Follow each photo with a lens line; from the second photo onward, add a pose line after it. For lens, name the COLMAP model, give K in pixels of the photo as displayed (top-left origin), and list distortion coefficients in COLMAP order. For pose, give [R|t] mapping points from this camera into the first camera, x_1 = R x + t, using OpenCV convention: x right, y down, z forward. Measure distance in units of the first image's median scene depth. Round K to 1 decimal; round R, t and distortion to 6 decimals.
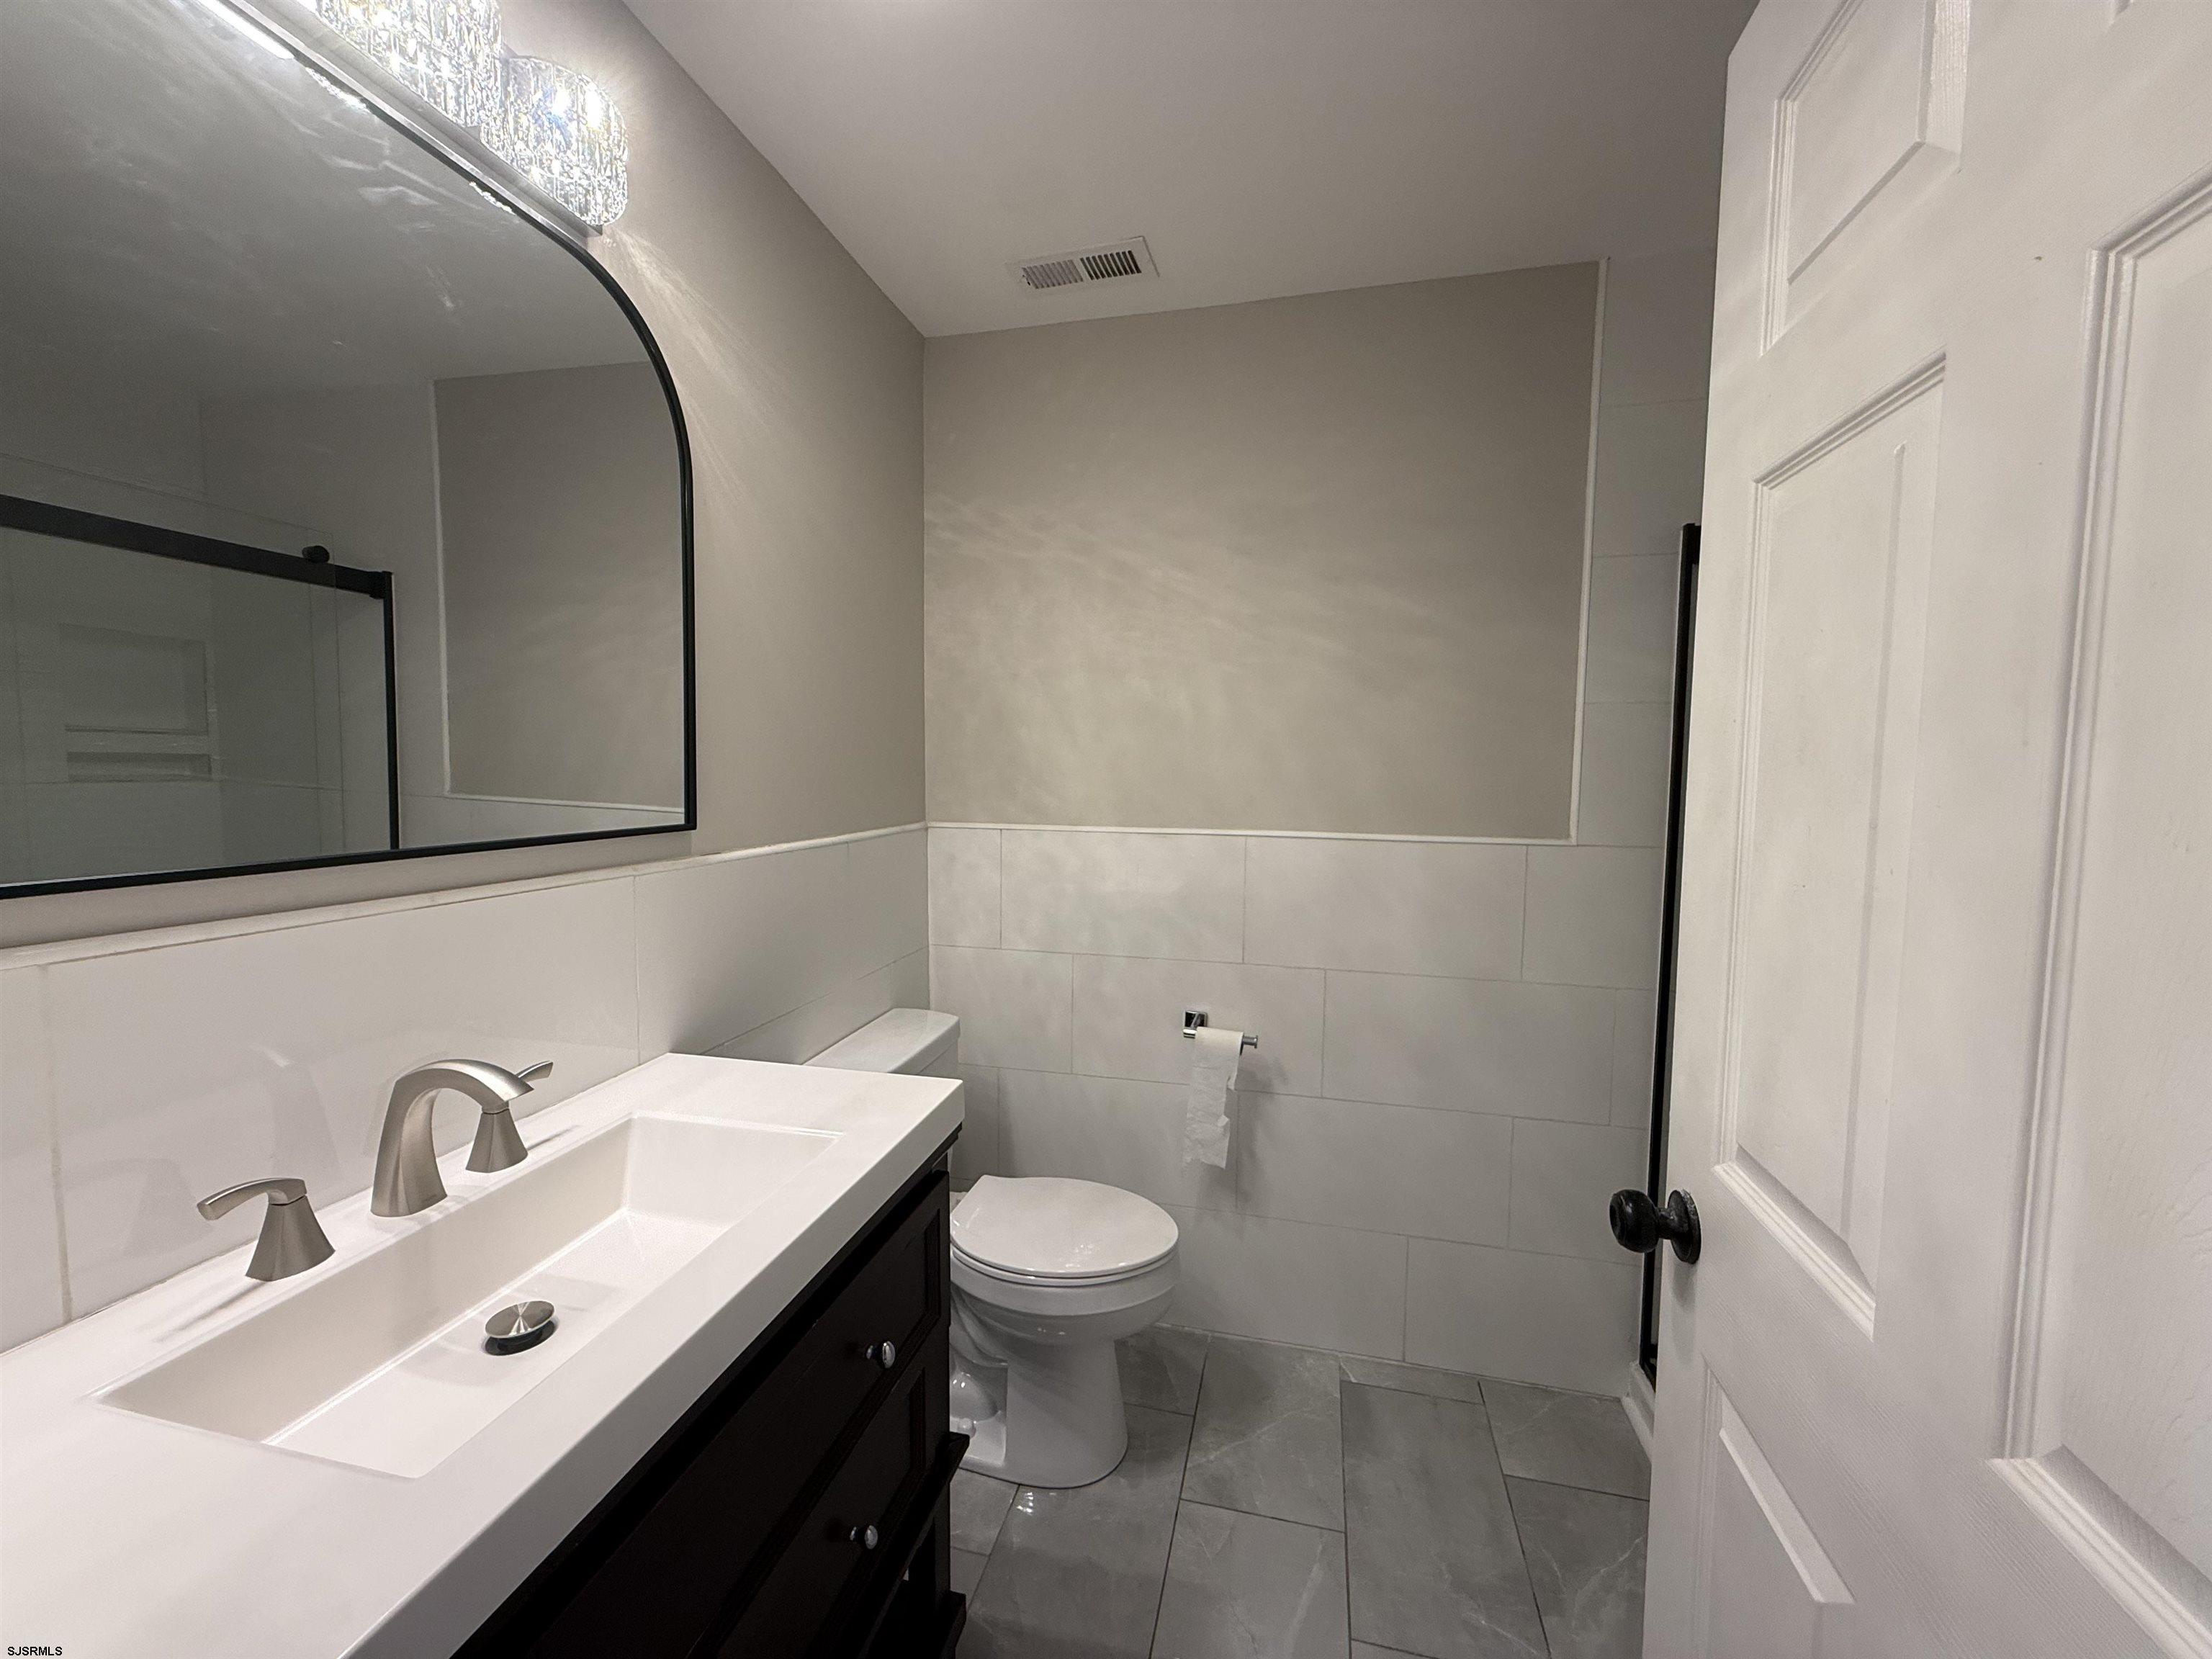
lens RADIAL K [[880.2, 0, 1102.2], [0, 880.2, 829.0], [0, 0, 1]] dist [-0.000450, 0.000698]
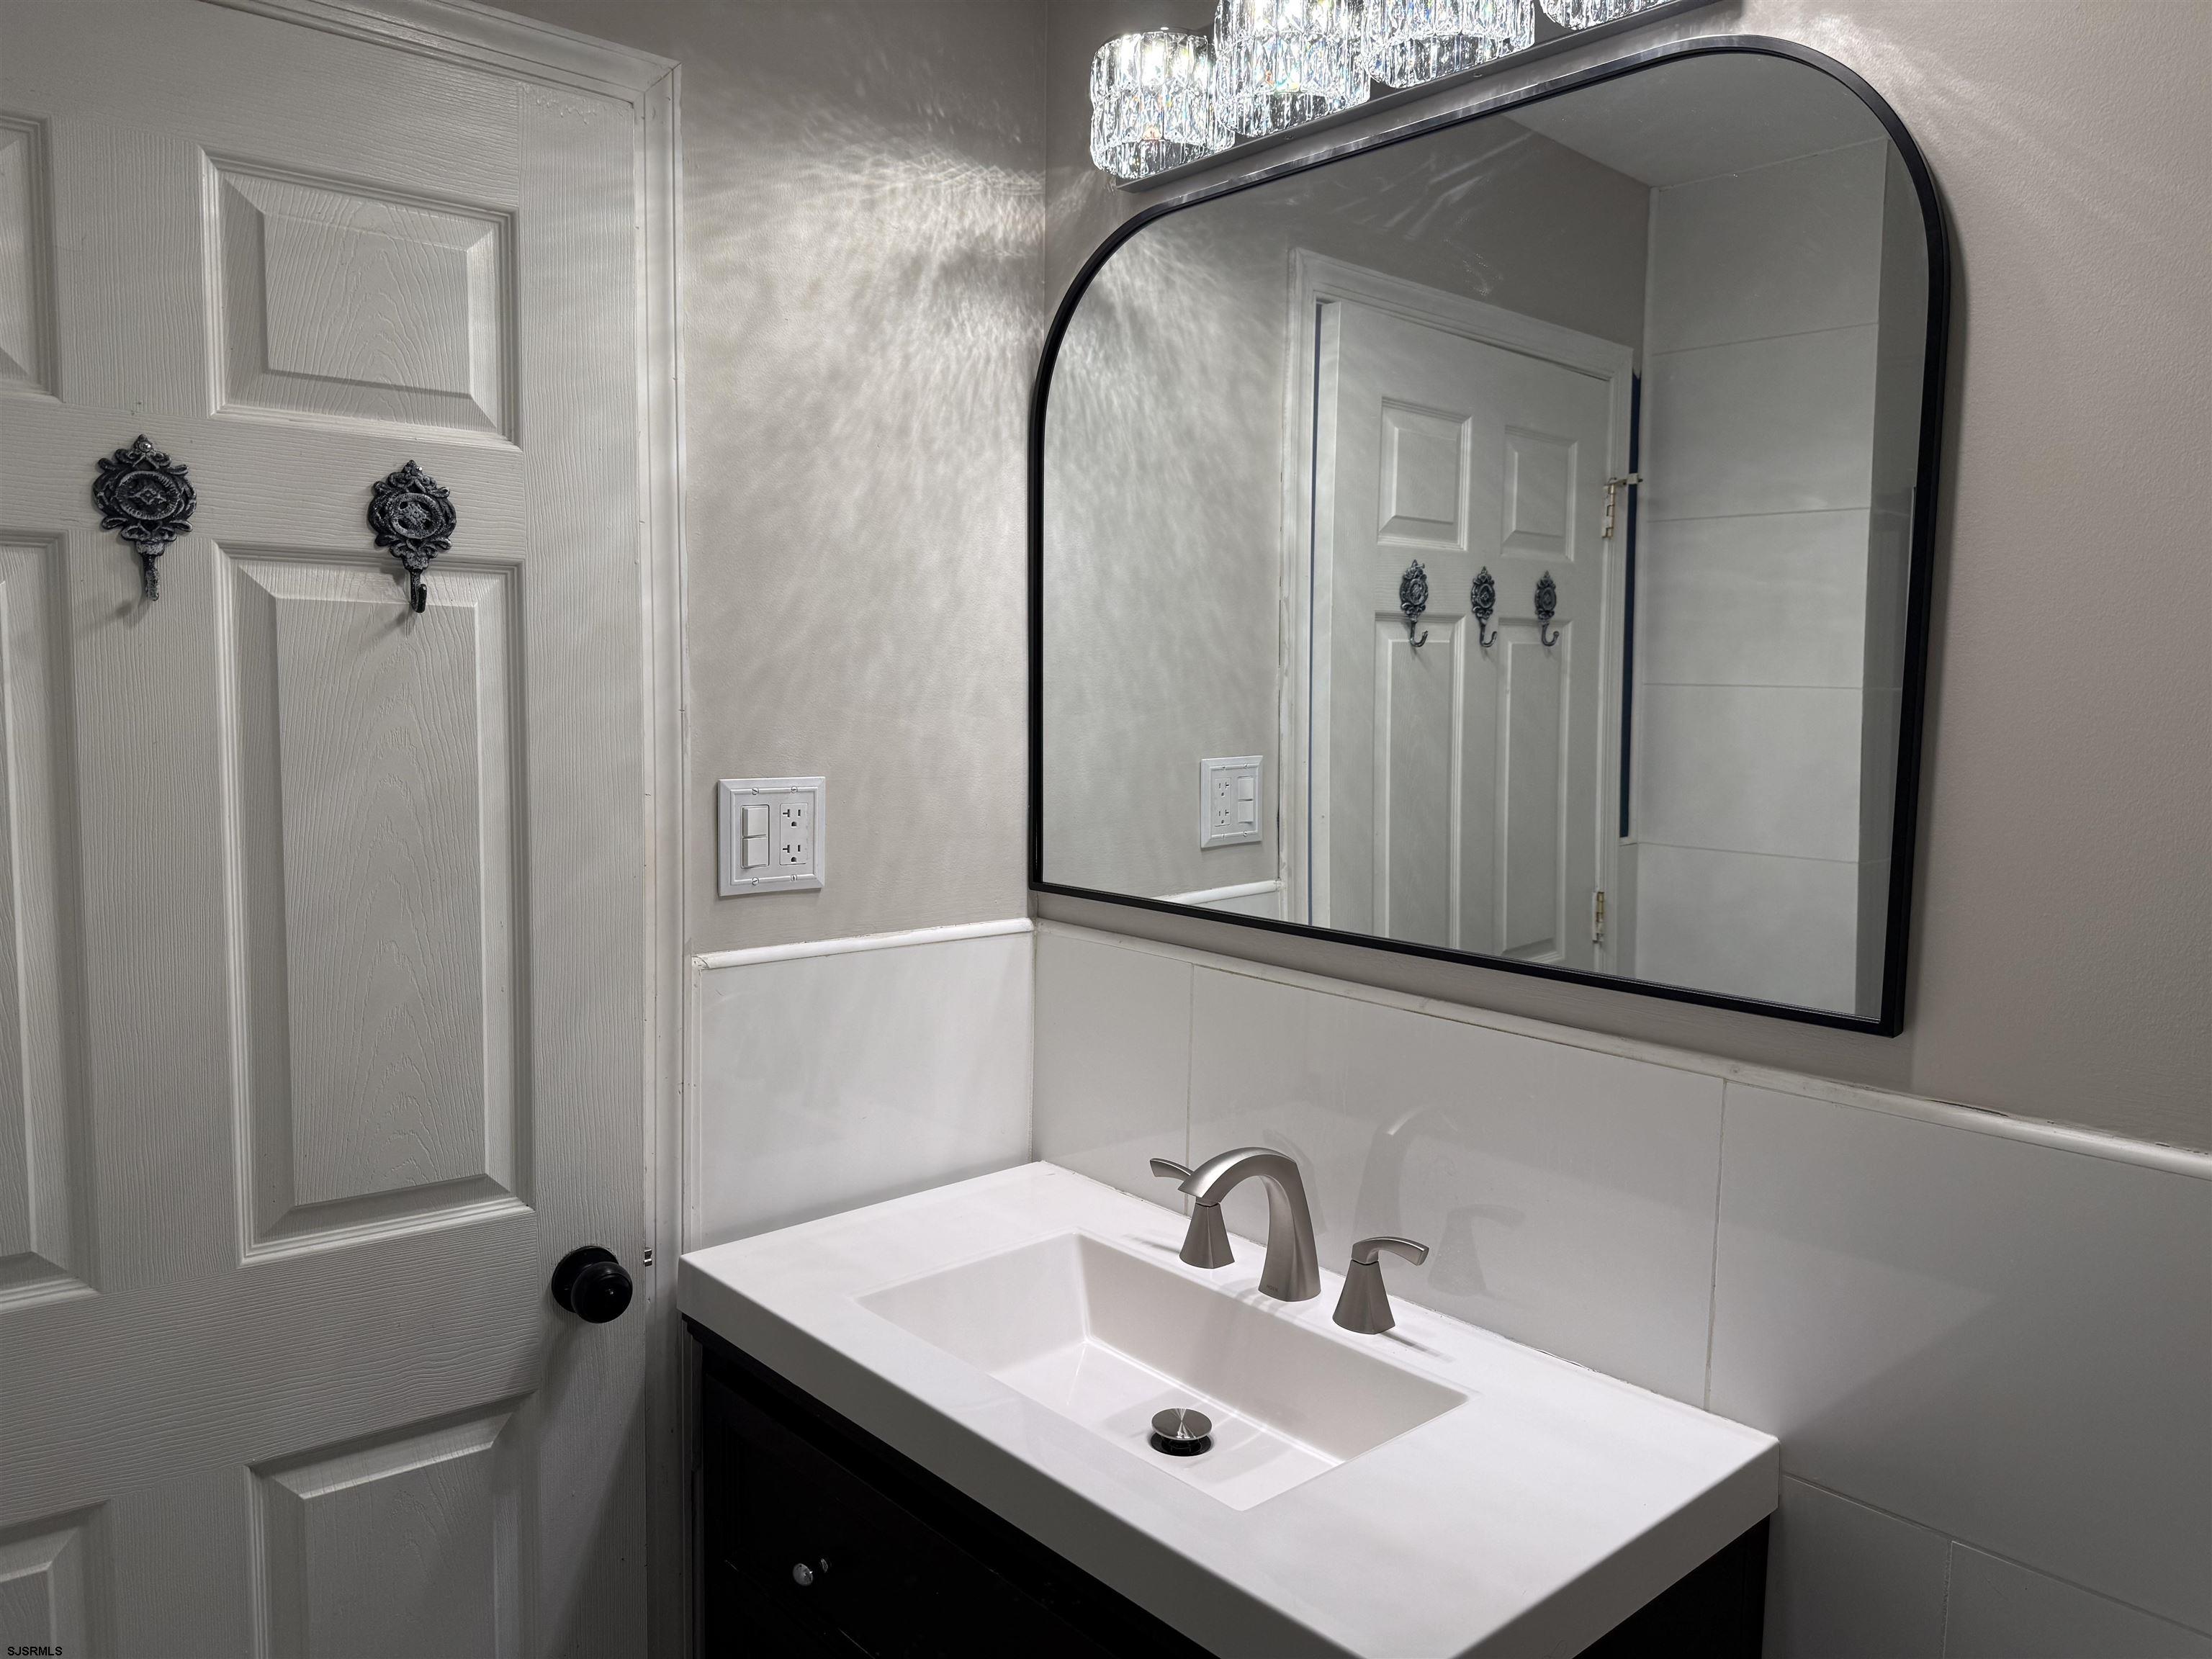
lens RADIAL K [[1545.0, 0, 1107.3], [0, 1545.0, 820.1], [0, 0, 1]] dist [0.094461, -0.092722]
pose [[-0.586403, 0.047629, -0.808618, 0.675135], [-0.076414, 0.990565, 0.113761, -0.261796], [0.806407, 0.128500, -0.577231, 1.680767]]
